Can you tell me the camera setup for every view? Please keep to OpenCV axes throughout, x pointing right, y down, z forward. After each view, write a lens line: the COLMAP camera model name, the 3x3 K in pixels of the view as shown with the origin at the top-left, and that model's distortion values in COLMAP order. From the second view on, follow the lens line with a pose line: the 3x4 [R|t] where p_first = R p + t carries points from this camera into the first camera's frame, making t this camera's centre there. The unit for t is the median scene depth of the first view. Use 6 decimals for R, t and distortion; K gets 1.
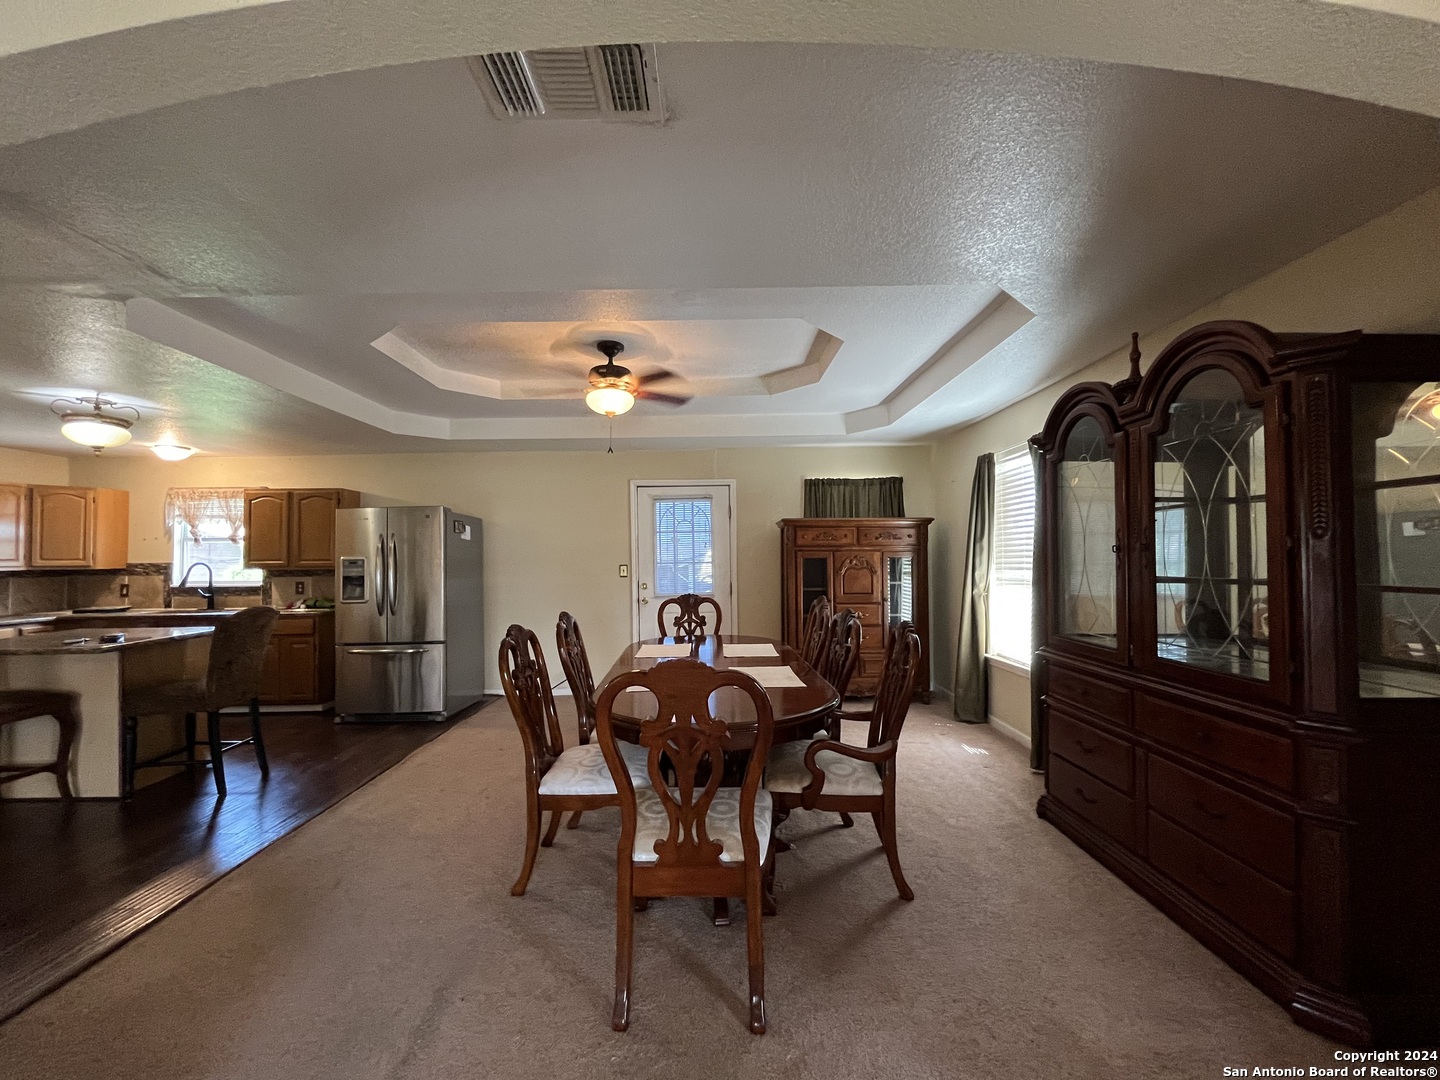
lens RADIAL K [[584.5, 0, 720.0], [0, 584.5, 540.0], [0, 0, 1]] dist [-0.005550, -0.000371]
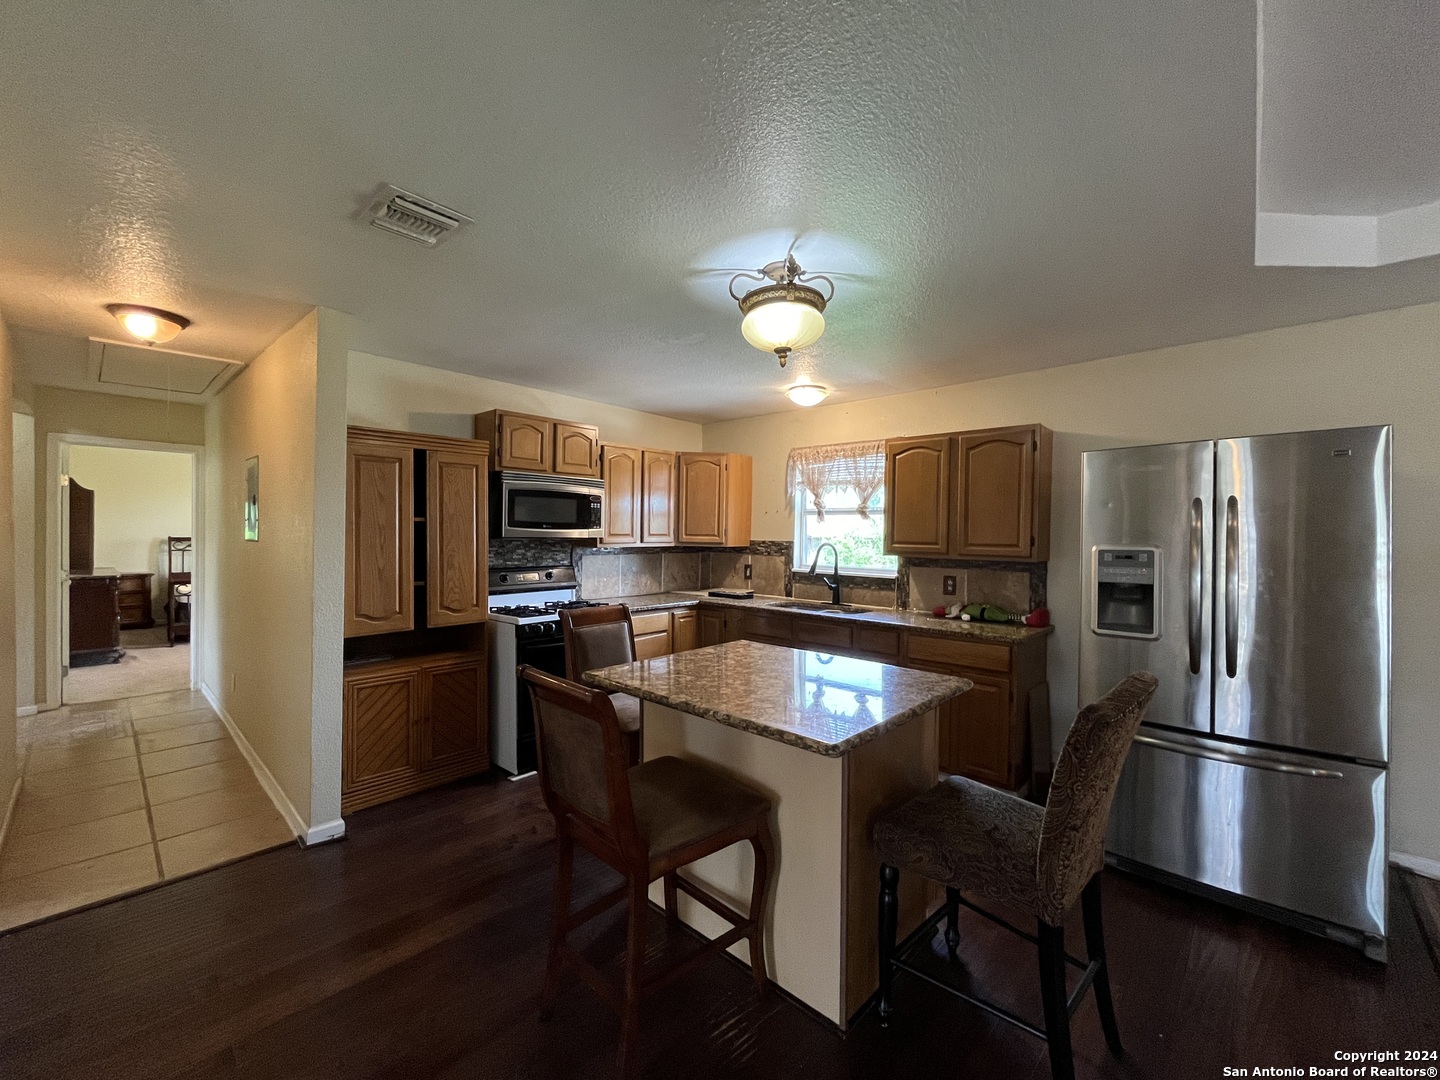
lens RADIAL K [[584.5, 0, 720.0], [0, 584.5, 540.0], [0, 0, 1]] dist [-0.005550, -0.000371]
pose [[0.725561, 0.029418, -0.687529, -0.463243], [-0.002341, 0.999186, 0.040283, 0.004561], [0.688154, -0.027618, 0.725039, 0.343650]]
